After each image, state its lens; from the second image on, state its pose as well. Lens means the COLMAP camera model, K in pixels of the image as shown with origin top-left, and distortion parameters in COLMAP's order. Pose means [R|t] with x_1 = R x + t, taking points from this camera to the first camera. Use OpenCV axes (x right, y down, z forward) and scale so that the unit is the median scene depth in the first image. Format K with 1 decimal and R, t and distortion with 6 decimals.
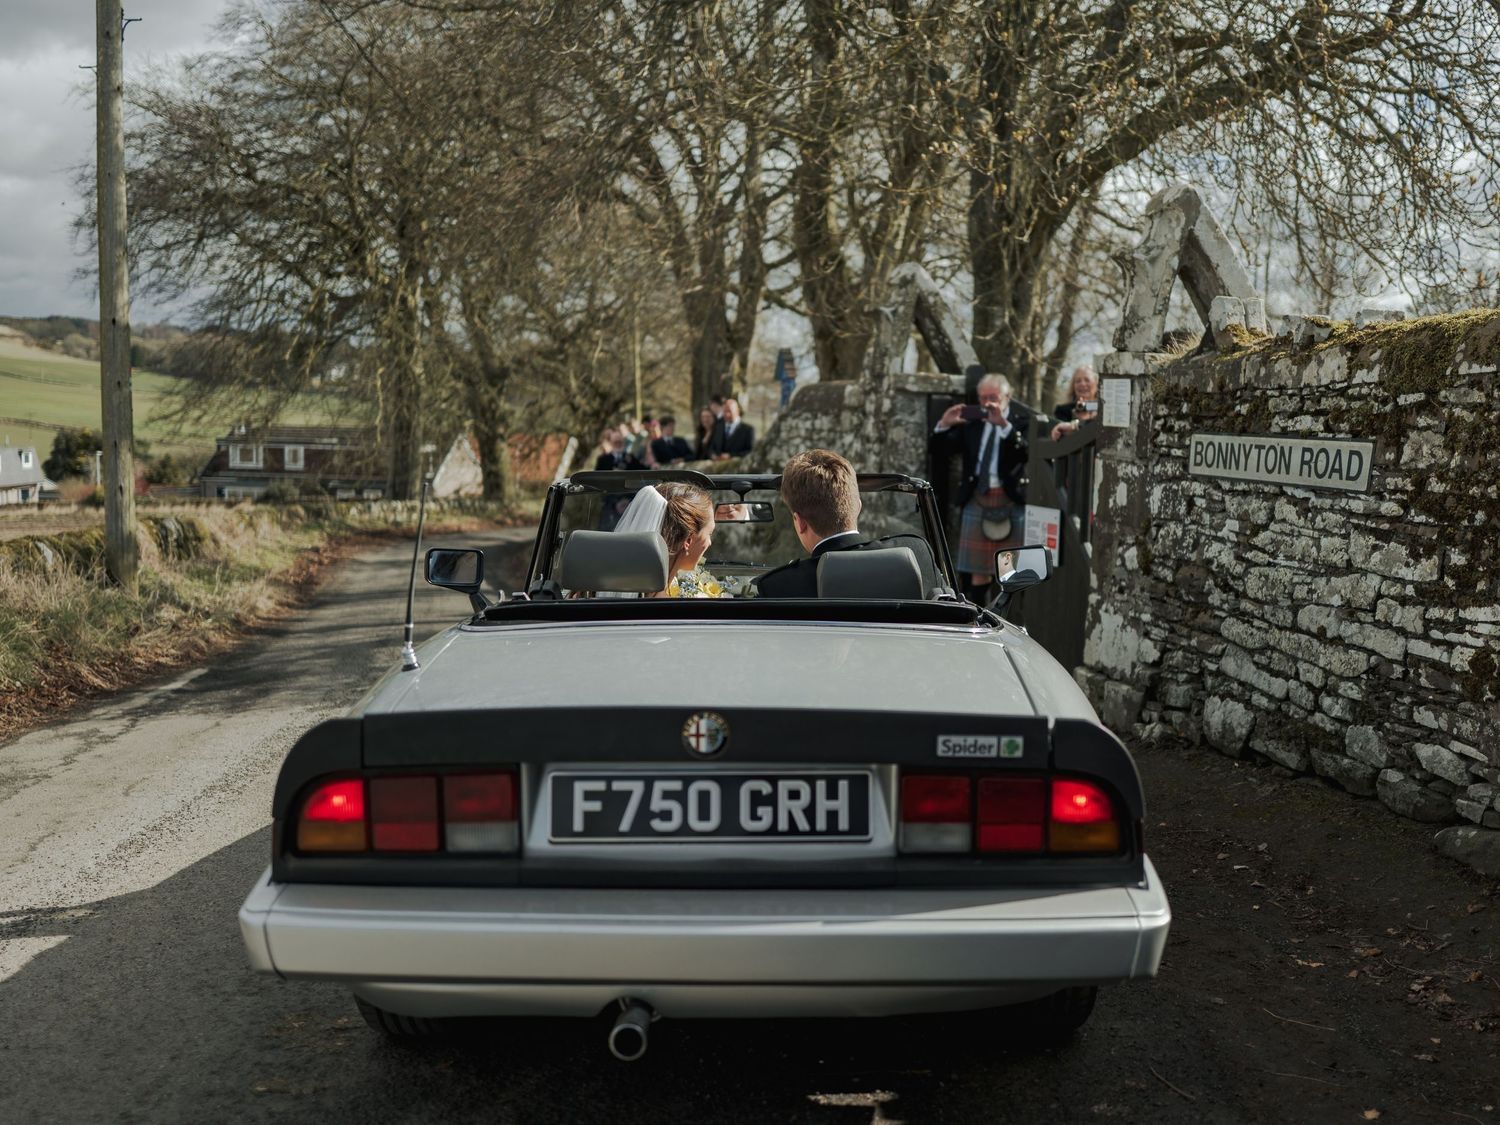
lens RADIAL K [[1615.4, 0, 750.0], [0, 1615.4, 562.5], [0, 0, 1]] dist [-0.025240, 0.021182]
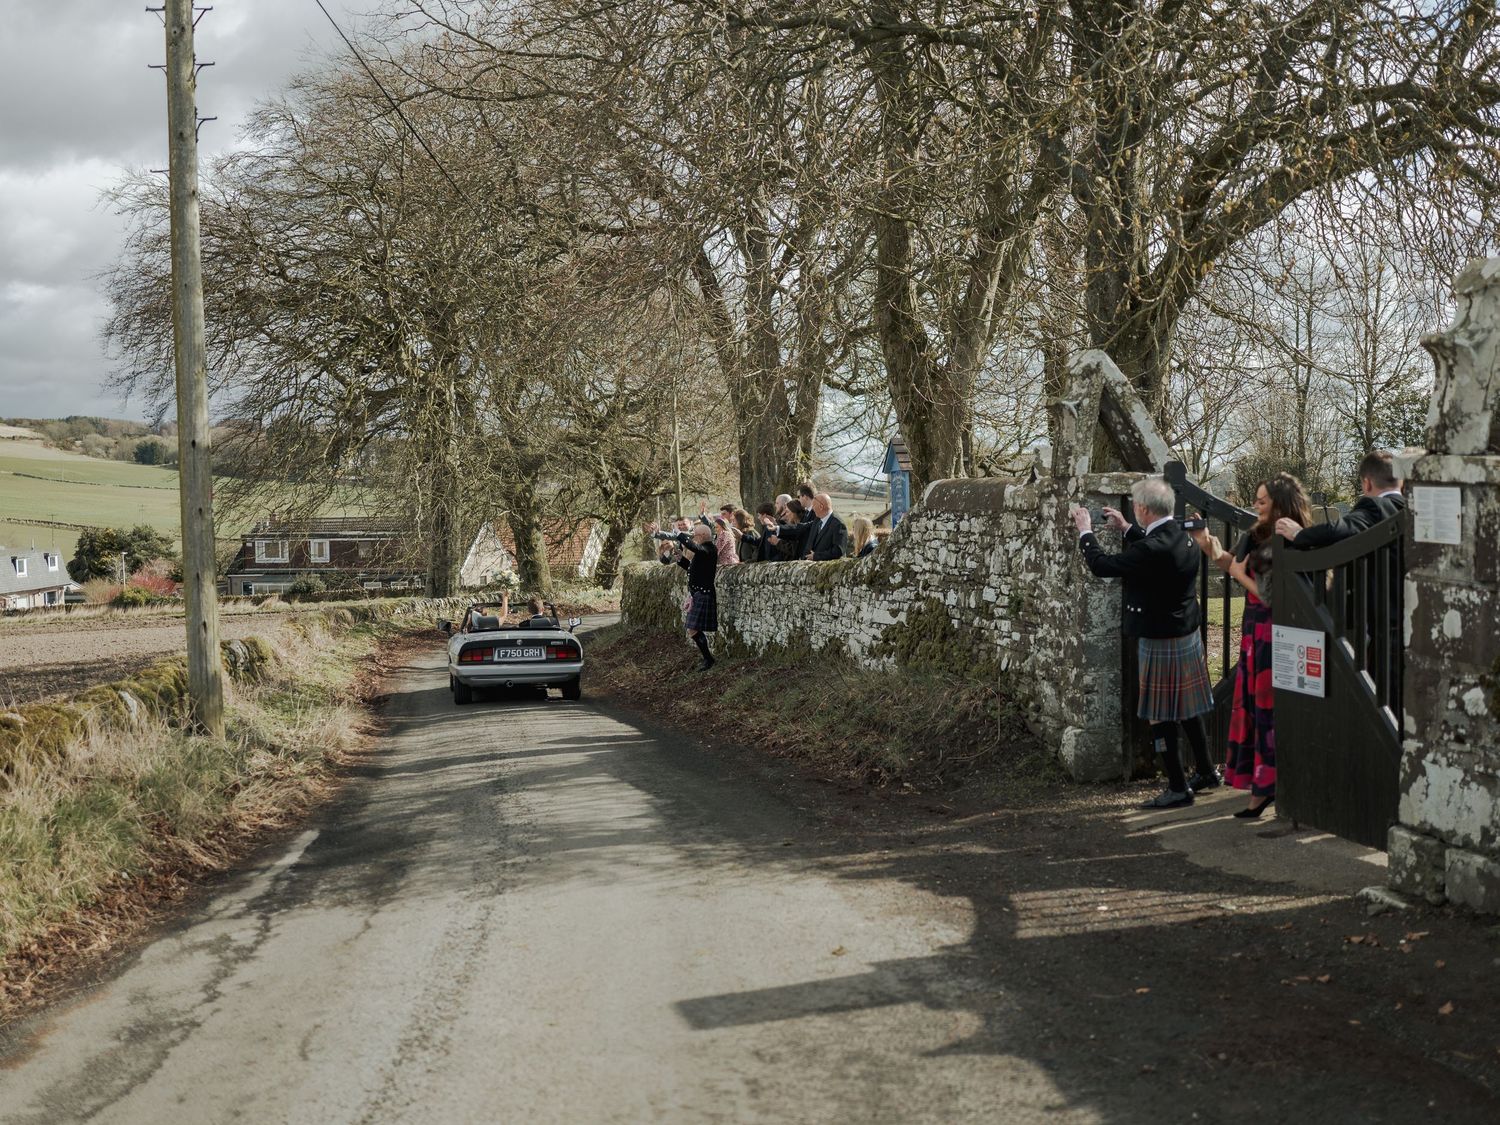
lens RADIAL K [[1615.4, 0, 750.0], [0, 1615.4, 562.5], [0, 0, 1]] dist [-0.025240, 0.021182]
pose [[0.999210, -0.038013, -0.011607, -0.064860], [0.037442, 0.998240, -0.045994, -0.025905], [0.013335, 0.045523, 0.998874, 0.082718]]
